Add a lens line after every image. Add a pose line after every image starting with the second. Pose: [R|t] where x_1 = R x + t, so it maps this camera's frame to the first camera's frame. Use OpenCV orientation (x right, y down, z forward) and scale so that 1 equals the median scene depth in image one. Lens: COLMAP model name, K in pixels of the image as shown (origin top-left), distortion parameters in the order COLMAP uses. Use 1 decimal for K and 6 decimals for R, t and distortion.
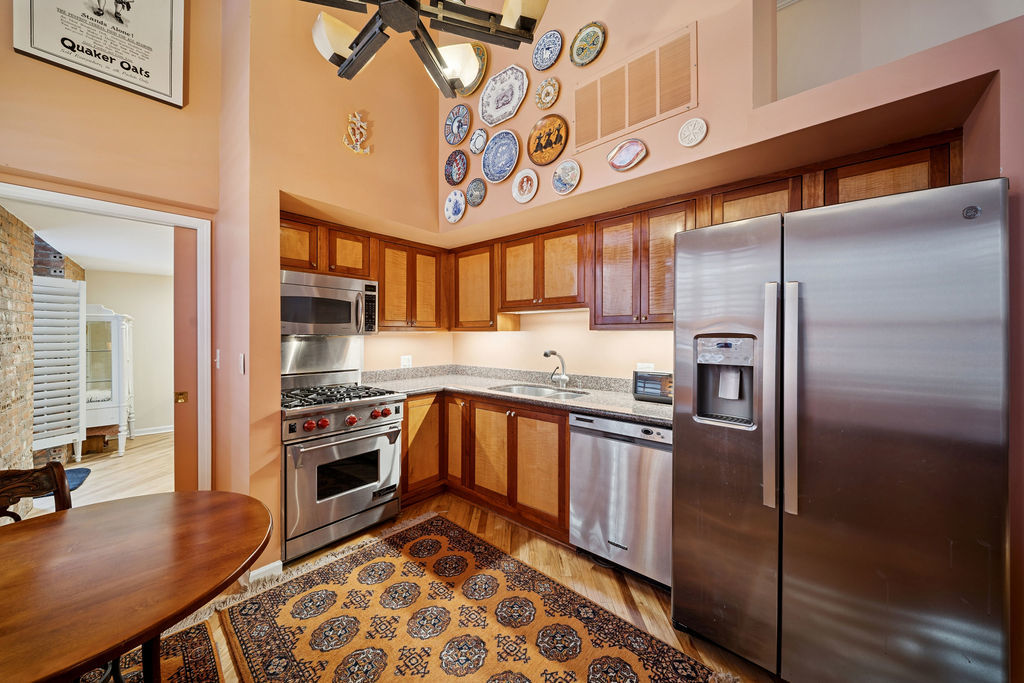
lens RADIAL K [[363.8, 0, 504.0], [0, 363.8, 336.5], [0, 0, 1]] dist [0.018191, -0.009646]
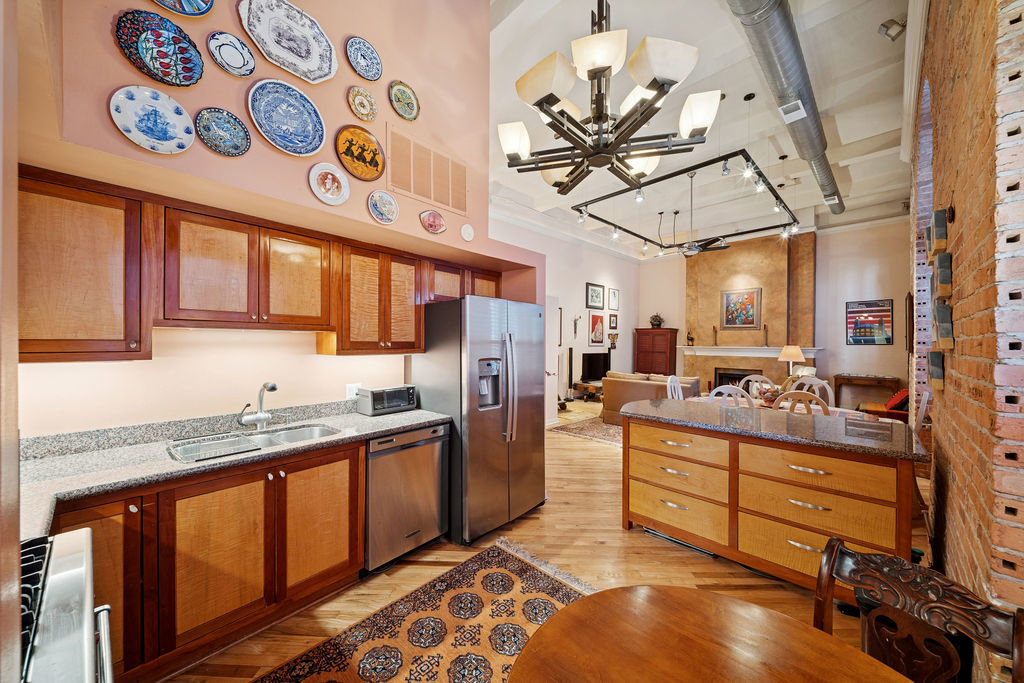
lens RADIAL K [[363.2, 0, 506.4], [0, 363.2, 343.7], [0, 0, 1]] dist [0.011641, -0.006832]
pose [[-0.009967, -0.007019, 0.999926, -0.815752], [-0.004373, 0.999966, 0.006975, -0.063408], [-0.999941, -0.004303, -0.009997, 0.641241]]
